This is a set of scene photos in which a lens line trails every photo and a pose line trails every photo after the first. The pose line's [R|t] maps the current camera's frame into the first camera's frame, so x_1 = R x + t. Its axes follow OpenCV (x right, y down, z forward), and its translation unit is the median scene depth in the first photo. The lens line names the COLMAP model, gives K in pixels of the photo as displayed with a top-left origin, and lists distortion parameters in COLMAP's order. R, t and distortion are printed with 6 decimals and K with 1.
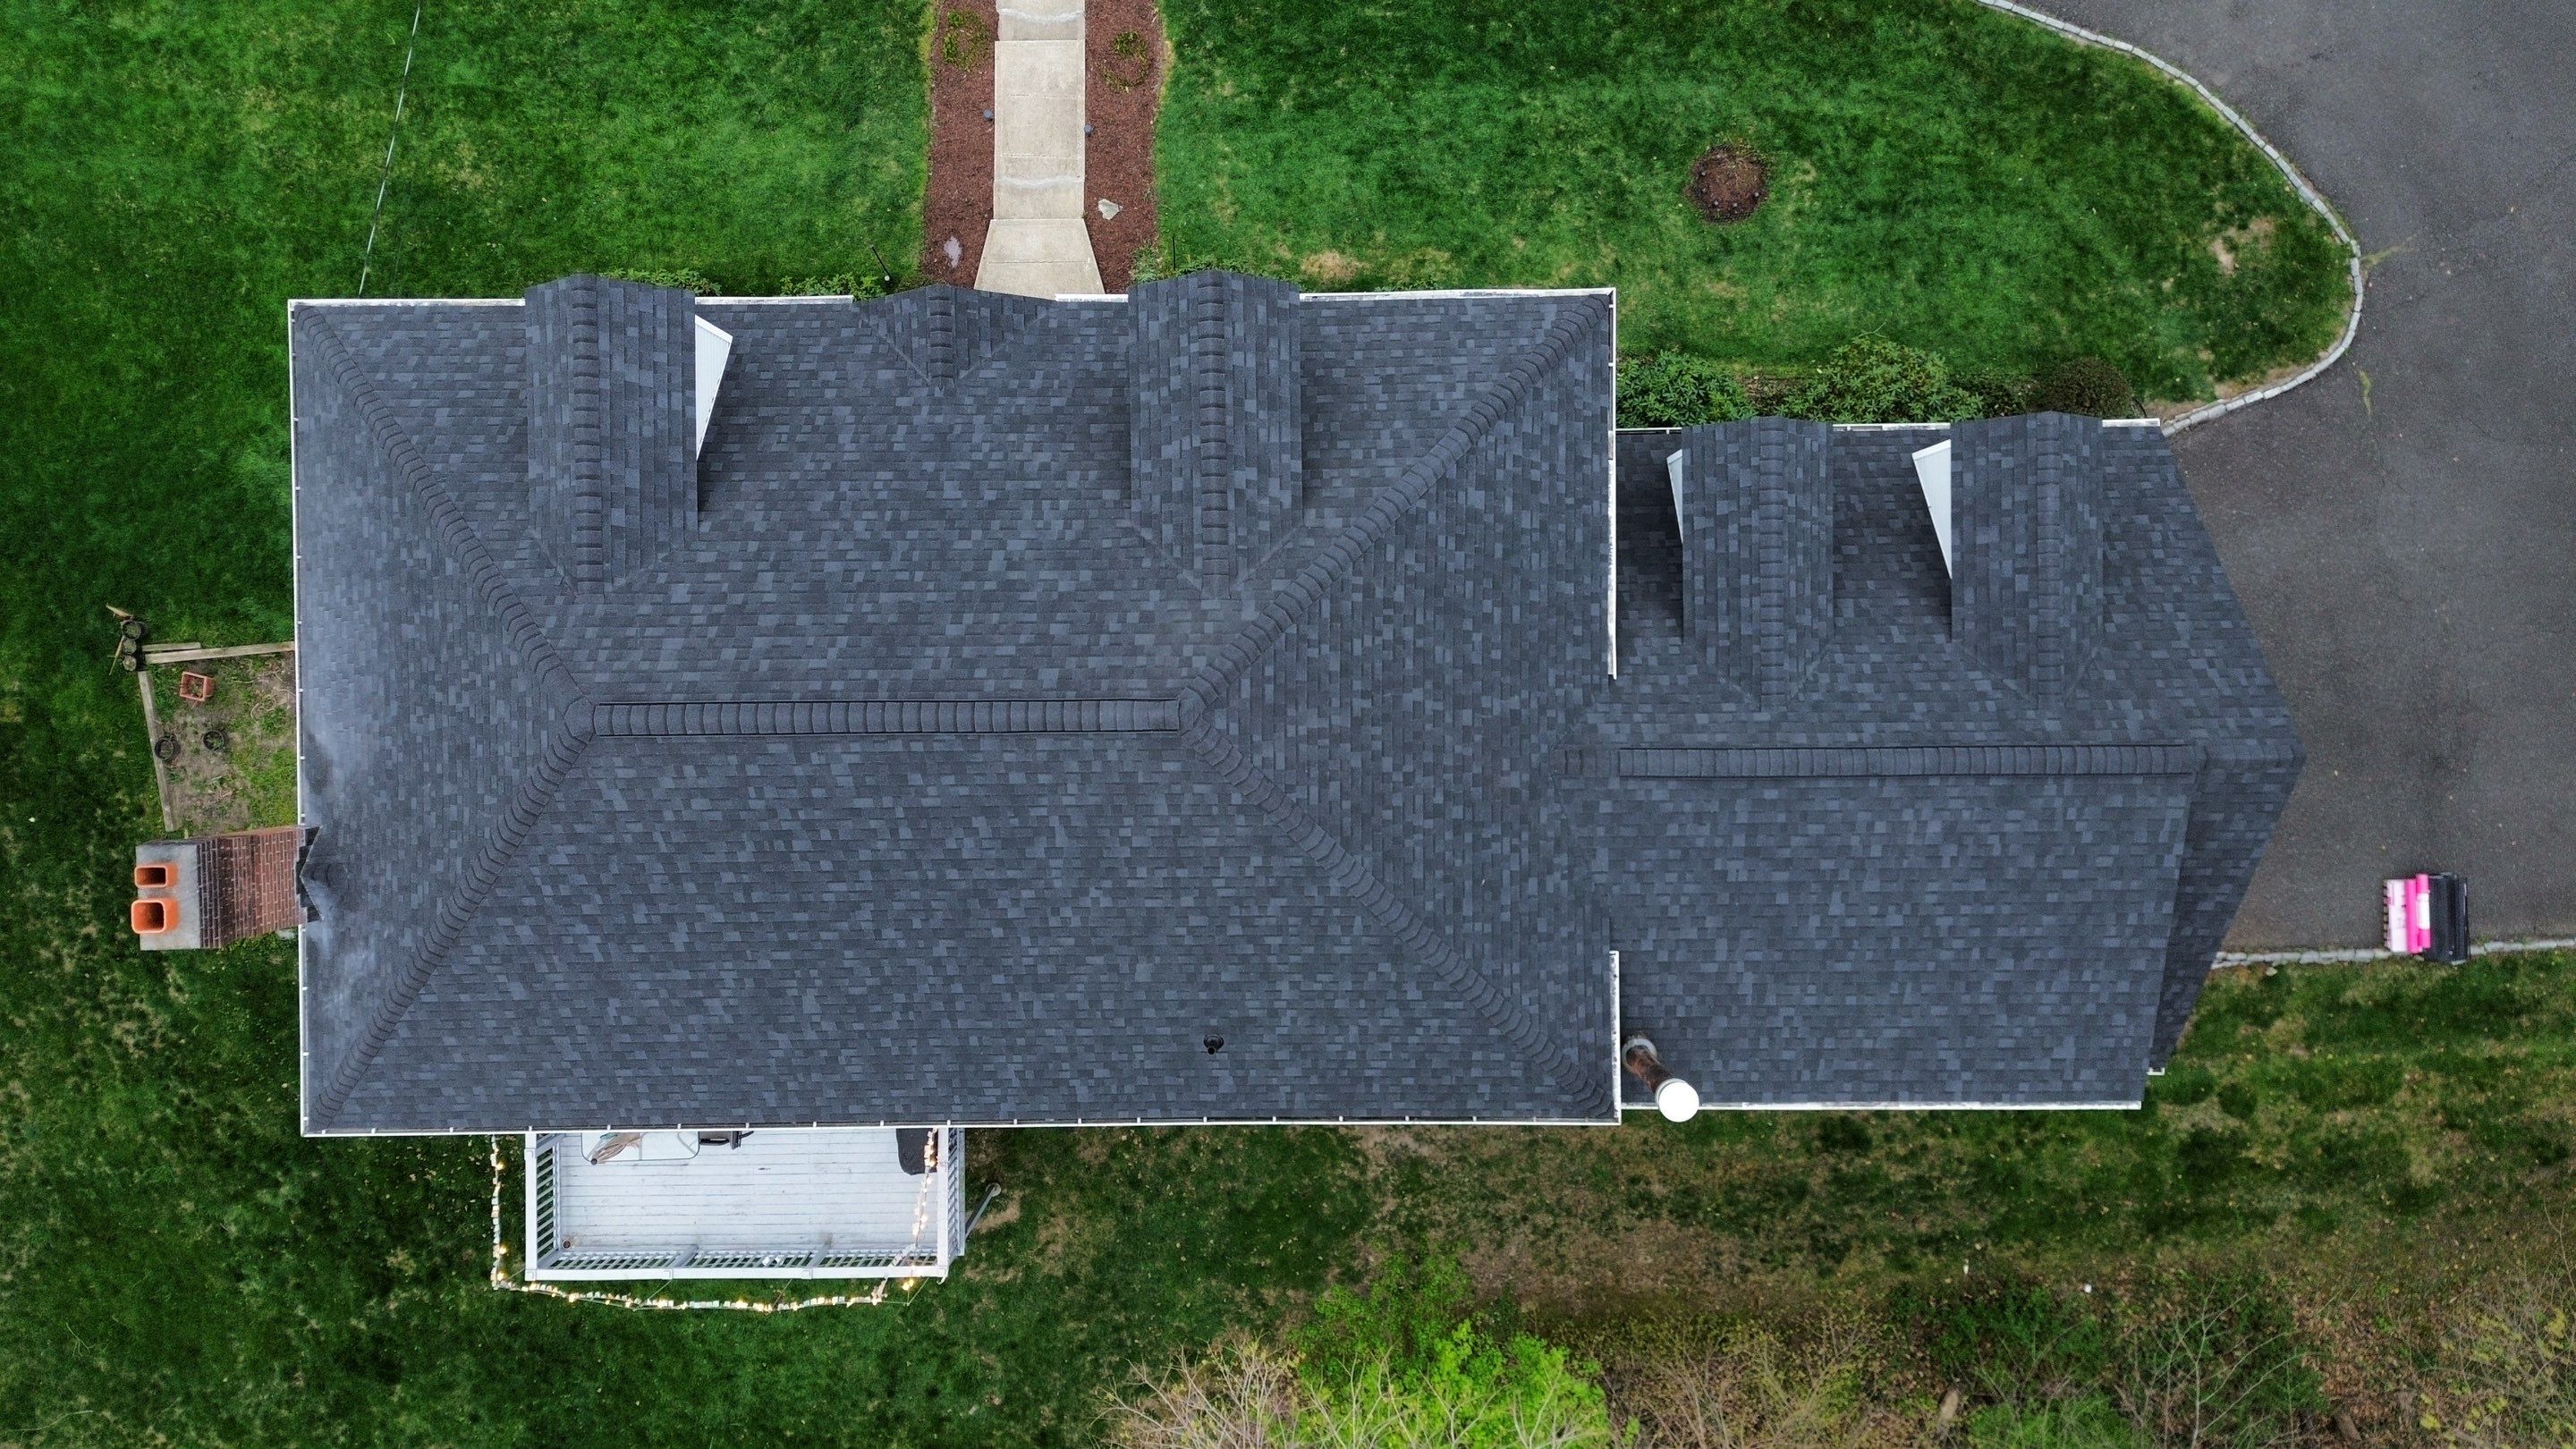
lens RADIAL K [[1817.5, 0, 1279.5], [0, 1817.5, 712.0], [0, 0, 1]] dist [0.080958, -0.078992]
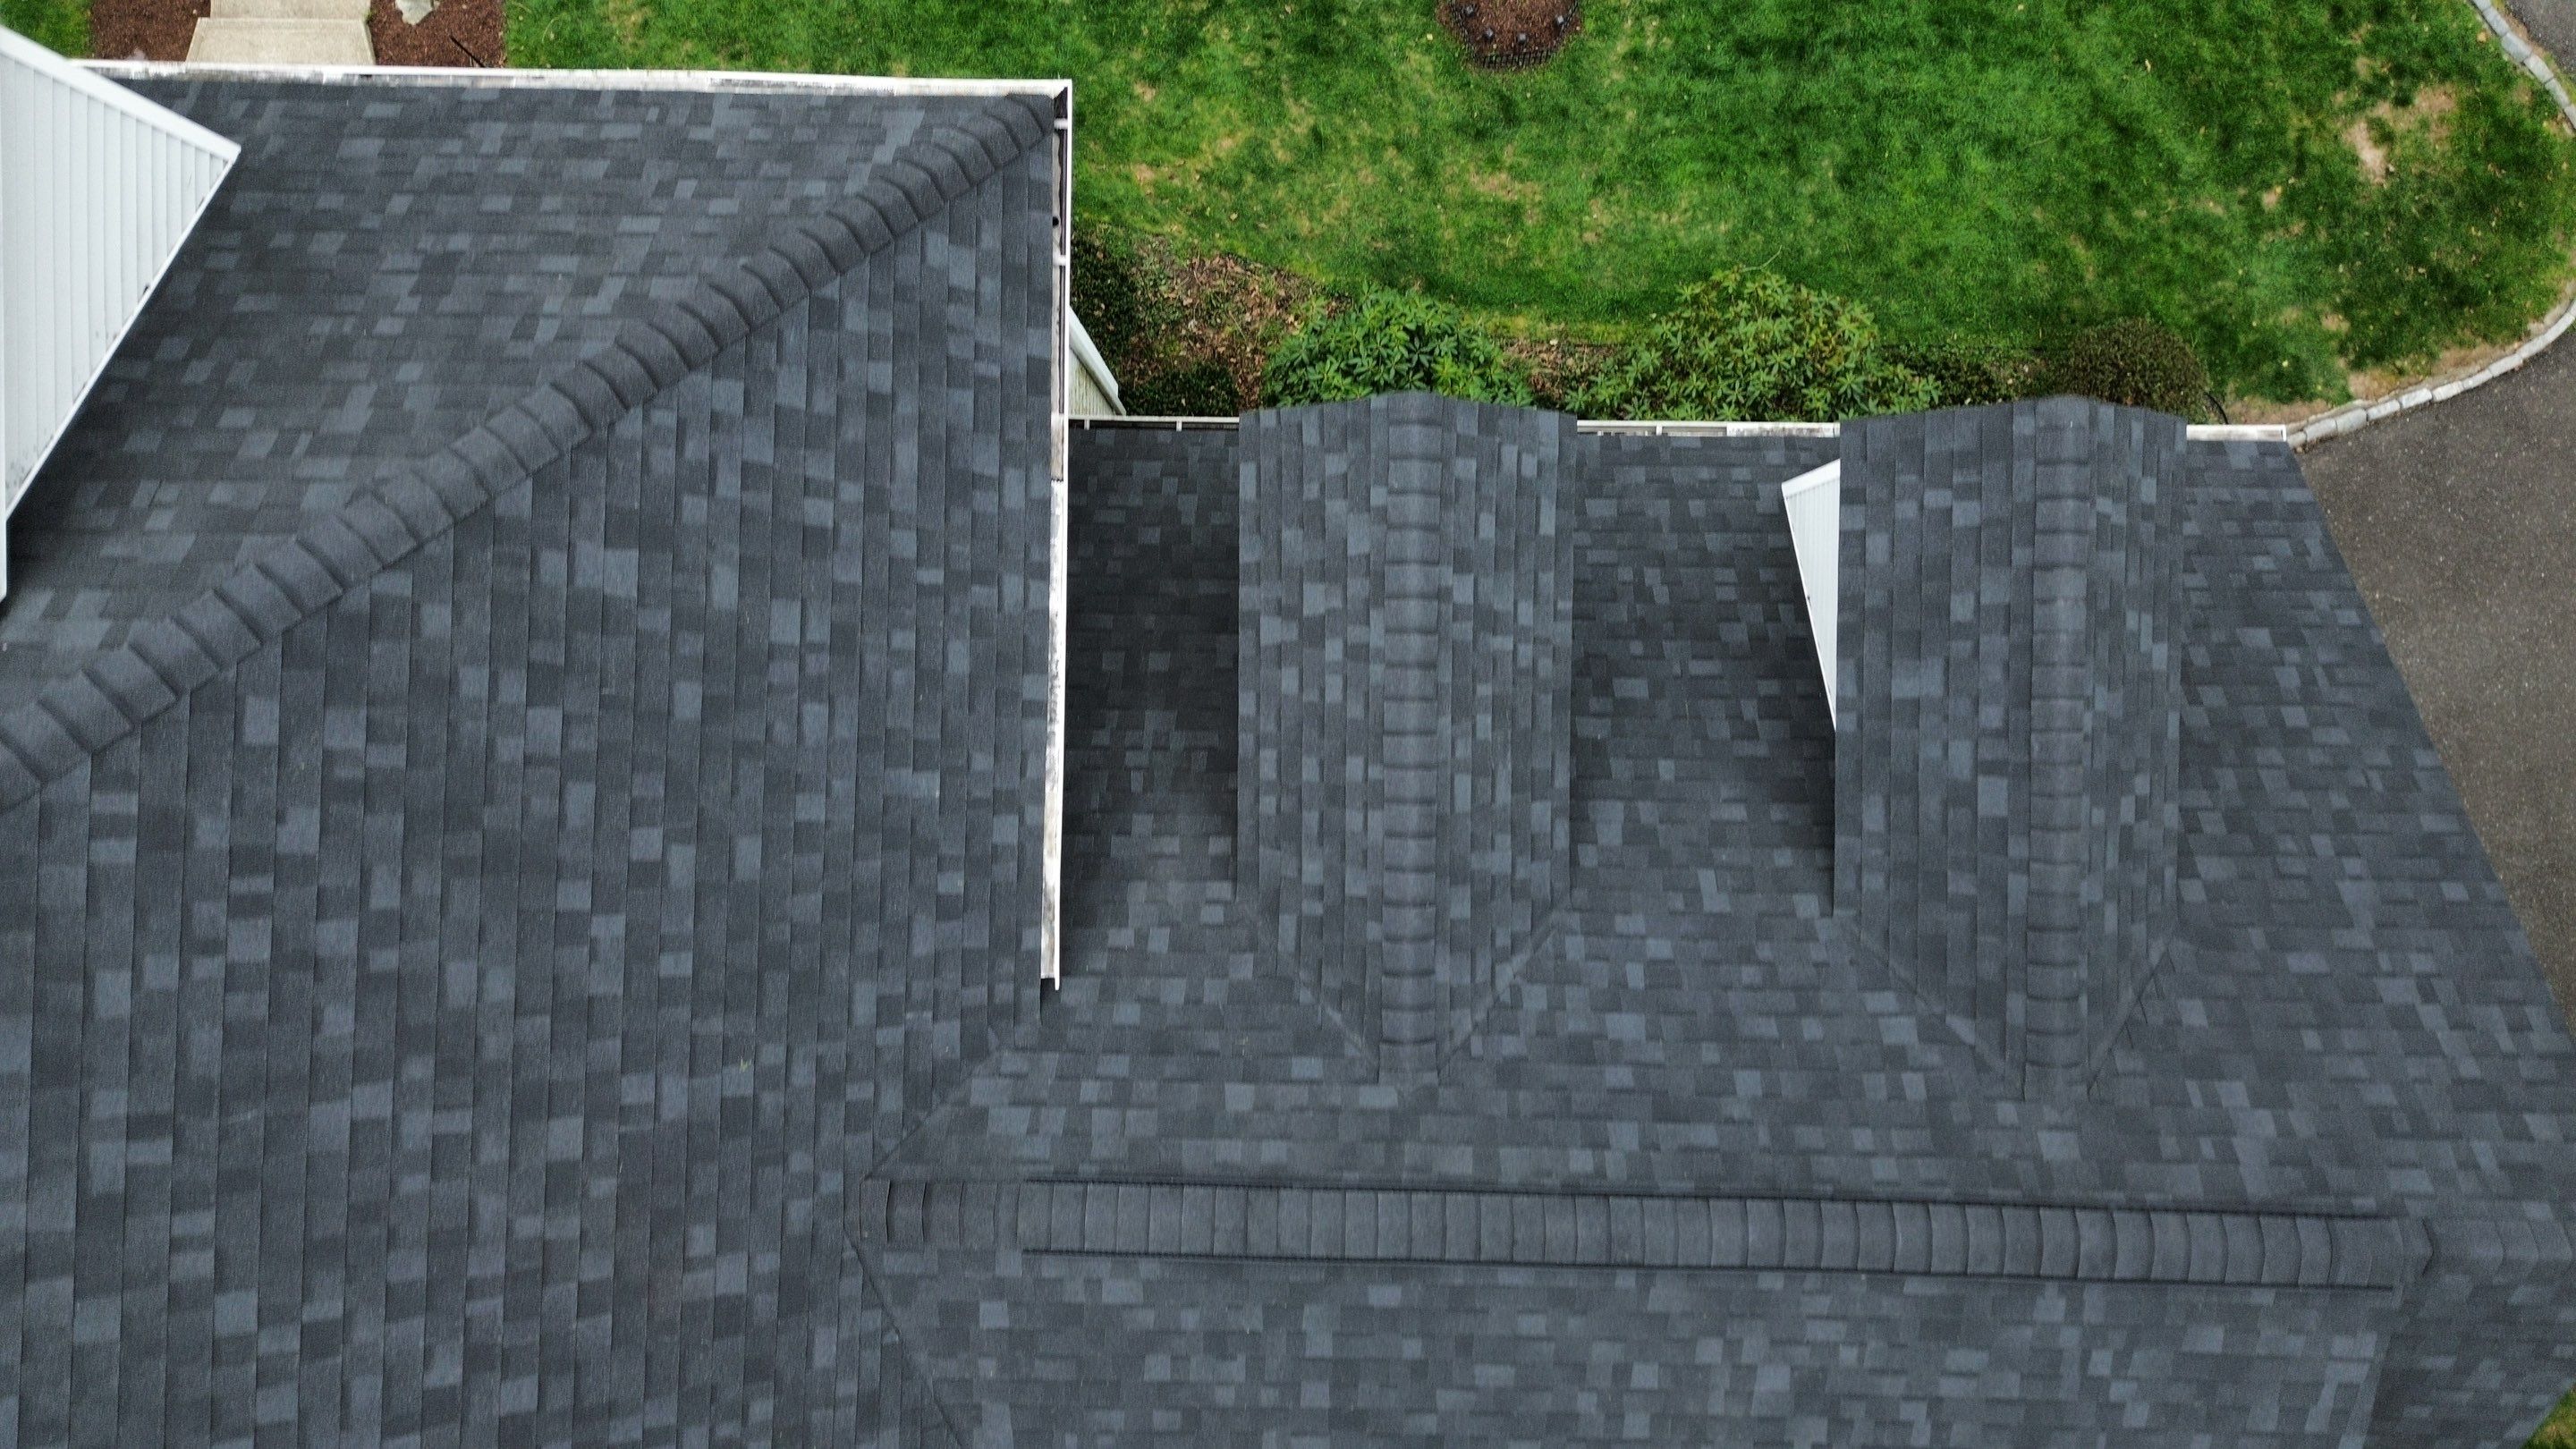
lens RADIAL K [[1817.5, 0, 1277.3], [0, 1817.5, 713.8], [0, 0, 1]] dist [0.080958, -0.078992]
pose [[0.999673, 0.025518, 0.001736, 0.234021], [-0.025518, 0.999674, -0.000264, -0.084350], [-0.001742, 0.000219, 0.999998, 0.568134]]
